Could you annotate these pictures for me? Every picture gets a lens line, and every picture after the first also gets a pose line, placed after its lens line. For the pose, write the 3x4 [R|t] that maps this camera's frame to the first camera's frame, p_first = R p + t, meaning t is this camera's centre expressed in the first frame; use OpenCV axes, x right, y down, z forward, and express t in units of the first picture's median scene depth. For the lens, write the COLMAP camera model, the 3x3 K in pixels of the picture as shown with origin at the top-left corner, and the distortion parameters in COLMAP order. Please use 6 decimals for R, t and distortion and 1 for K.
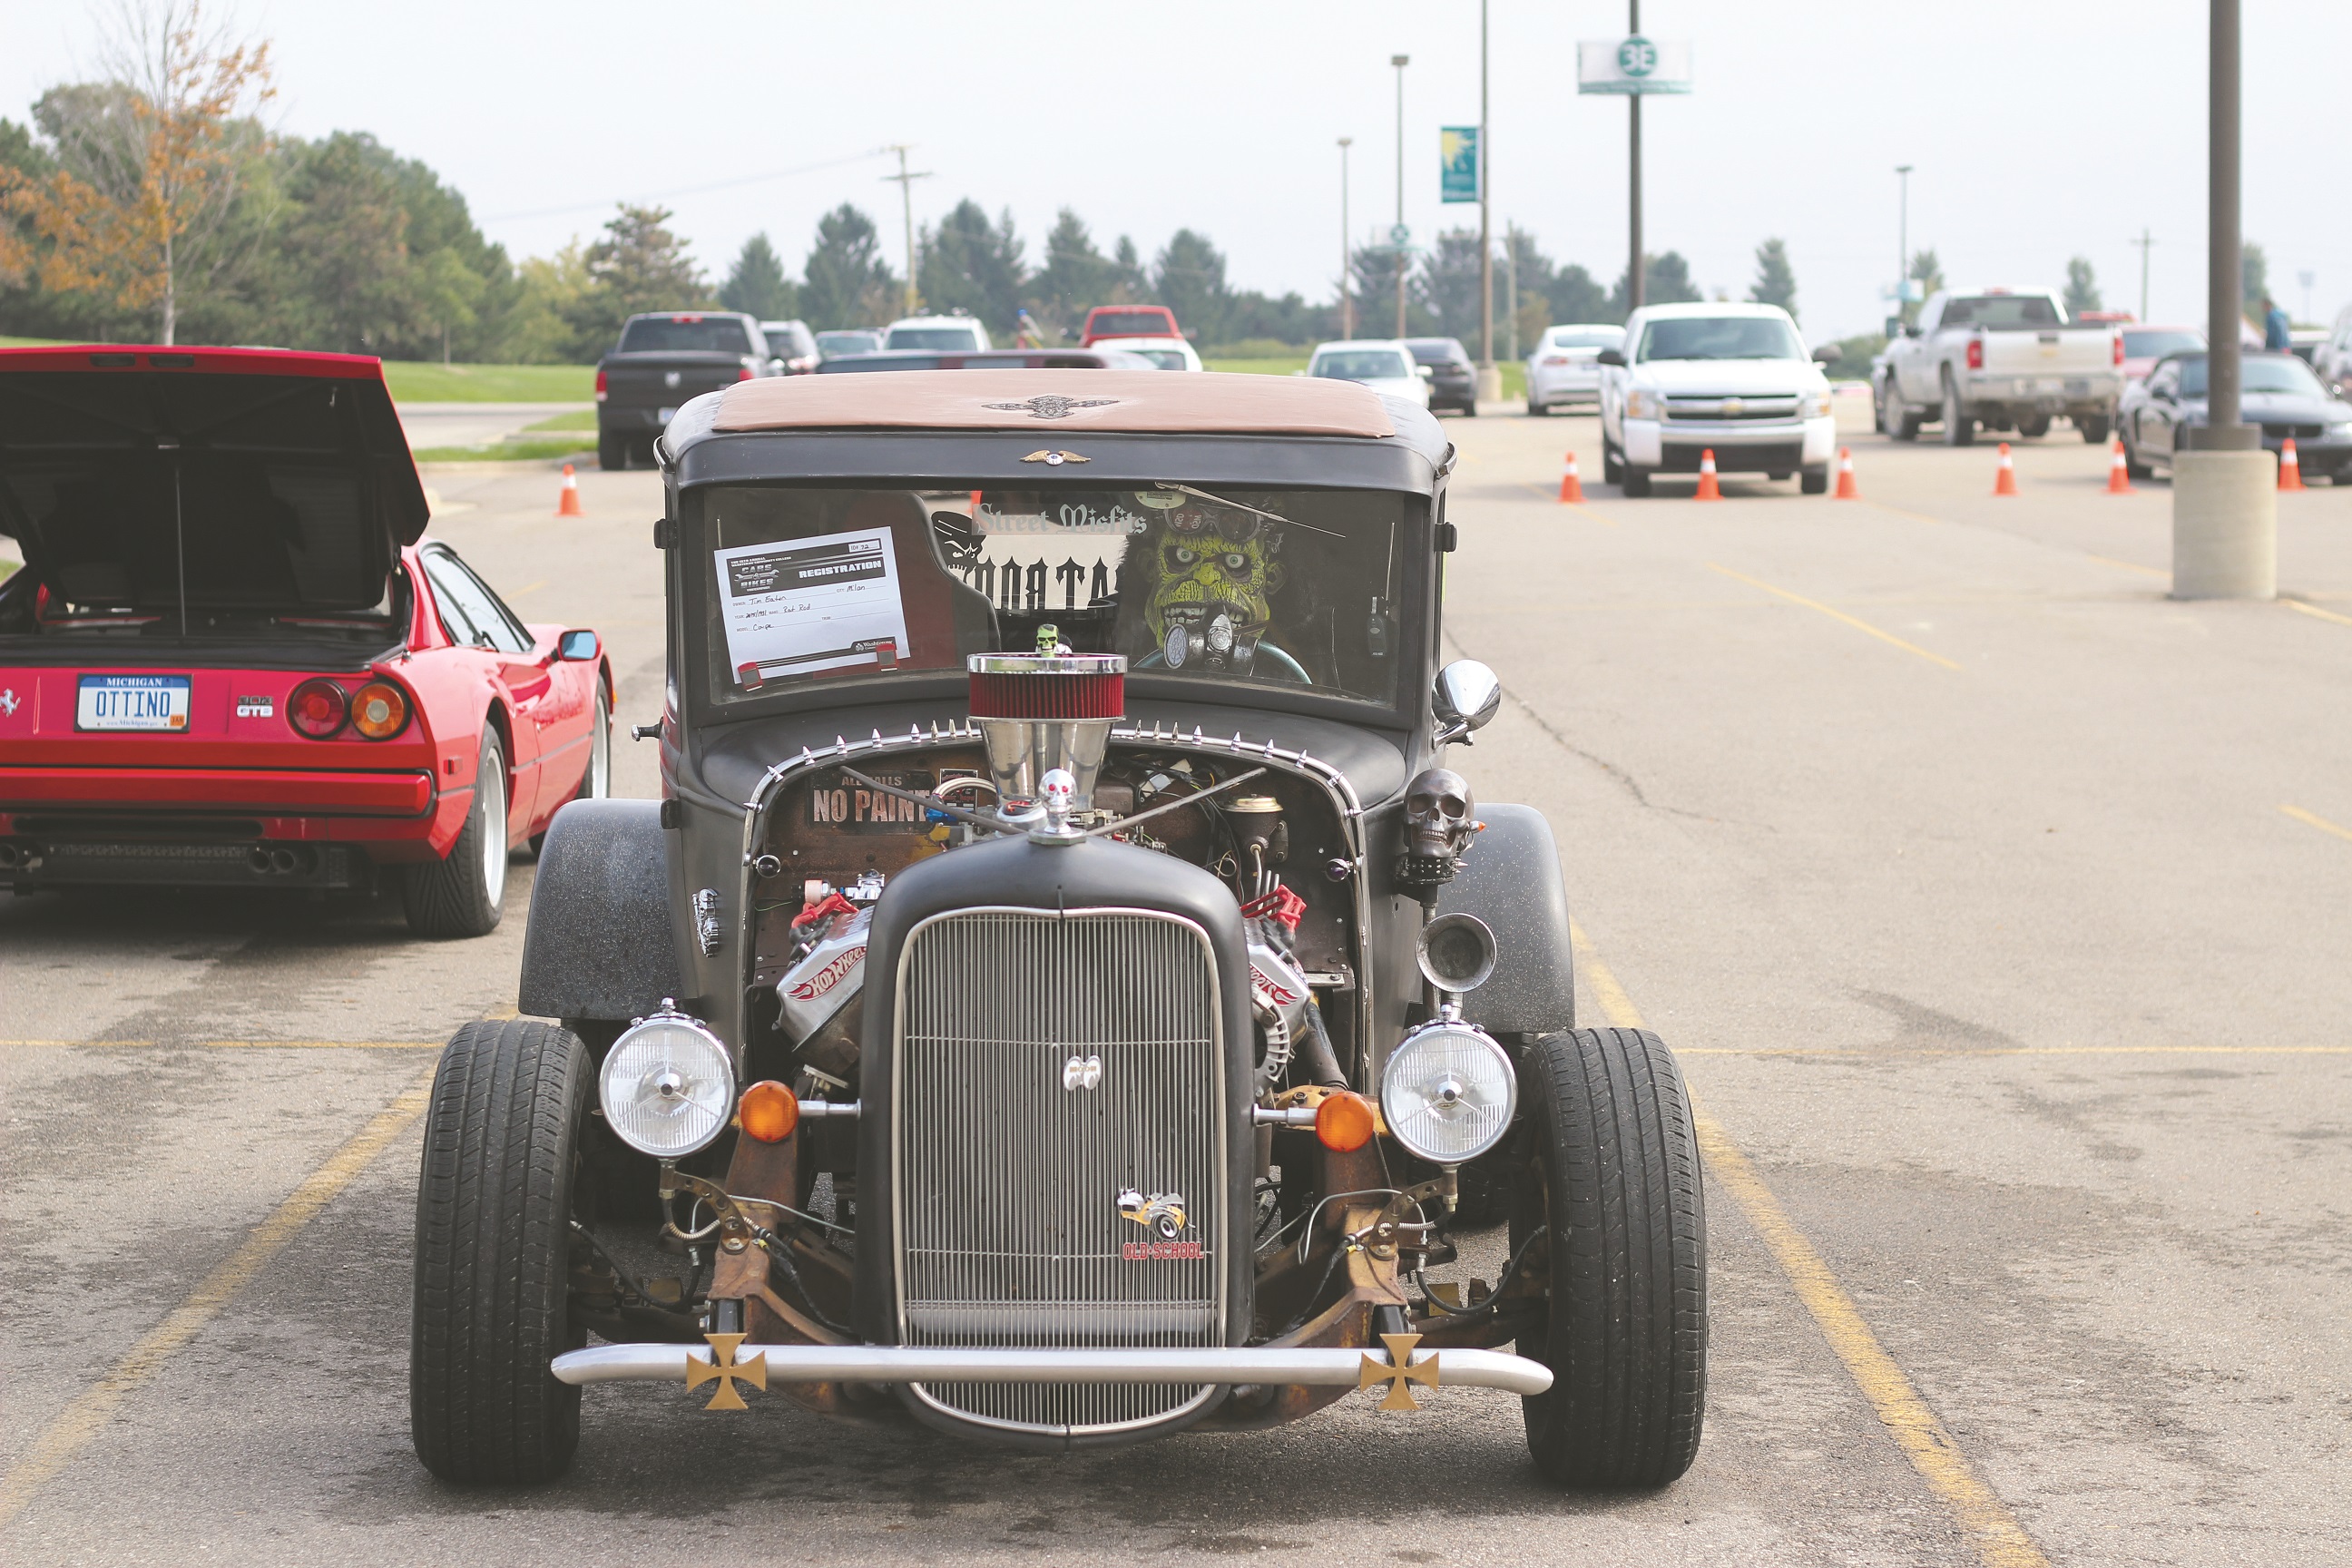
lens RADIAL K [[5523.2, 0, 1176.0], [0, 5523.2, 784.0], [0, 0, 1]] dist [-0.050673, -0.580564]
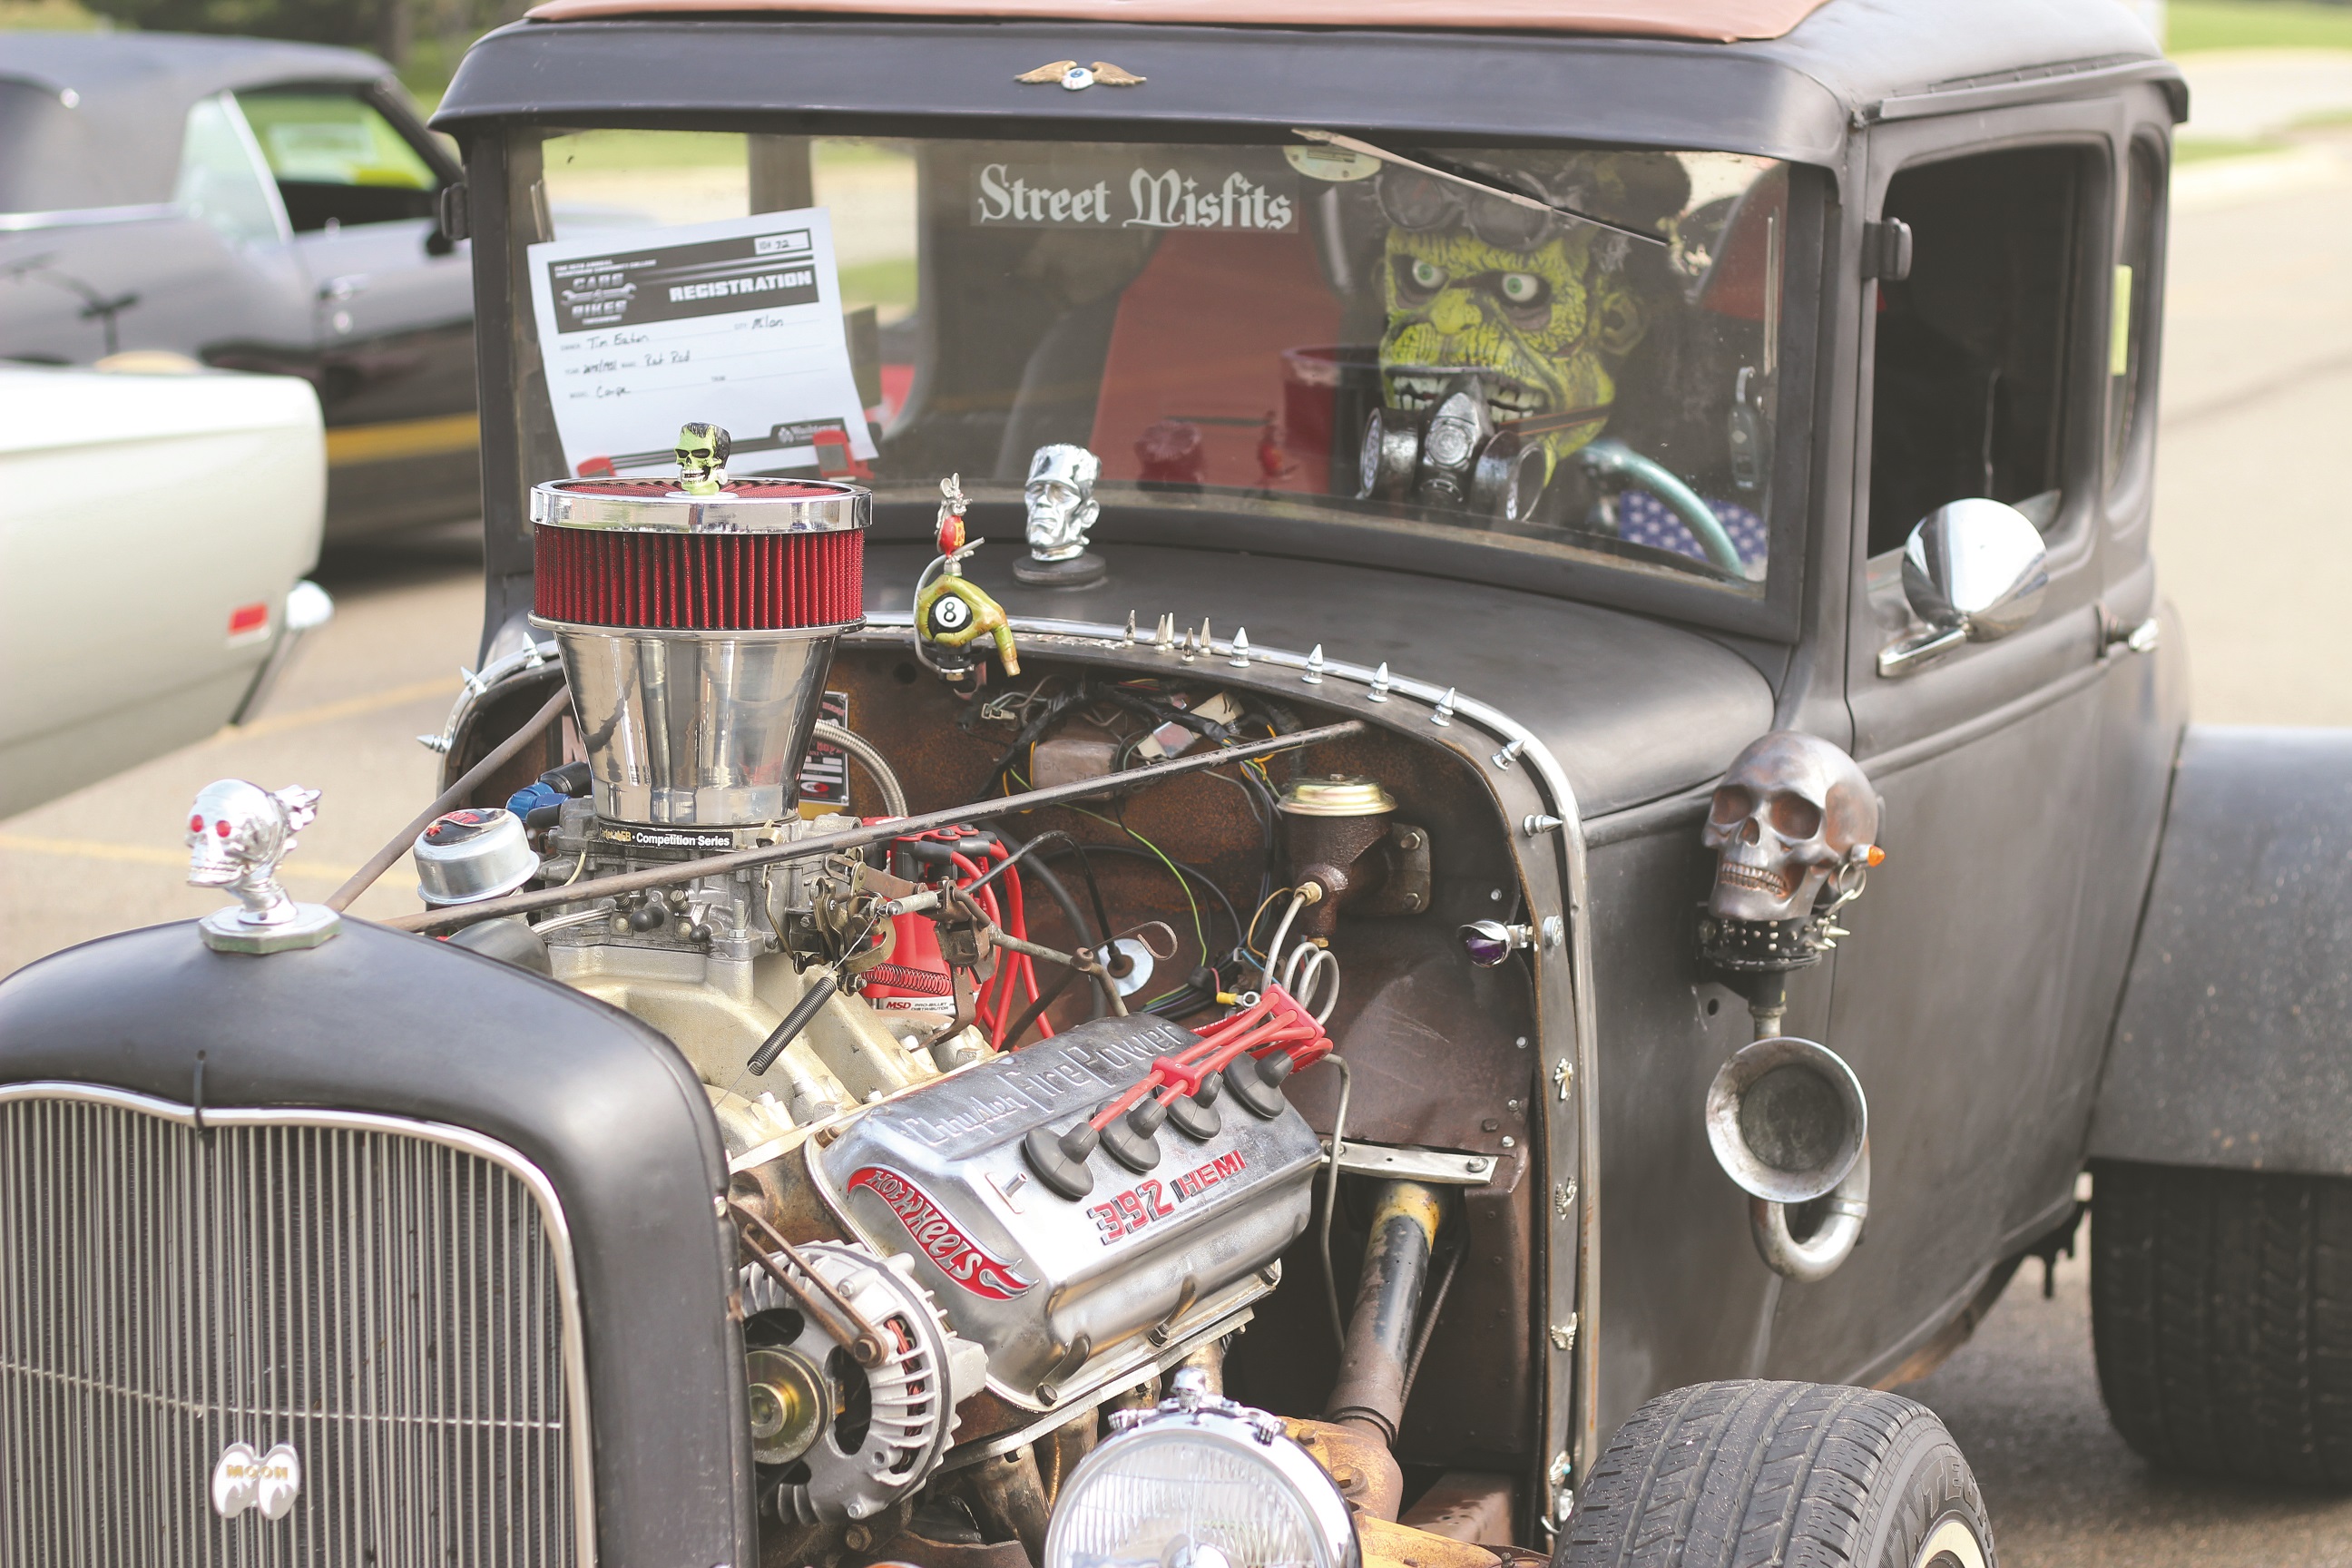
lens RADIAL K [[5523.2, 0, 1176.0], [0, 5523.2, 784.0], [0, 0, 1]] dist [-0.050673, -0.580564]
pose [[0.928580, 0.057117, -0.366712, 0.174325], [-0.034789, 0.997132, 0.067217, -0.028719], [0.369499, -0.049659, 0.927903, 0.532077]]
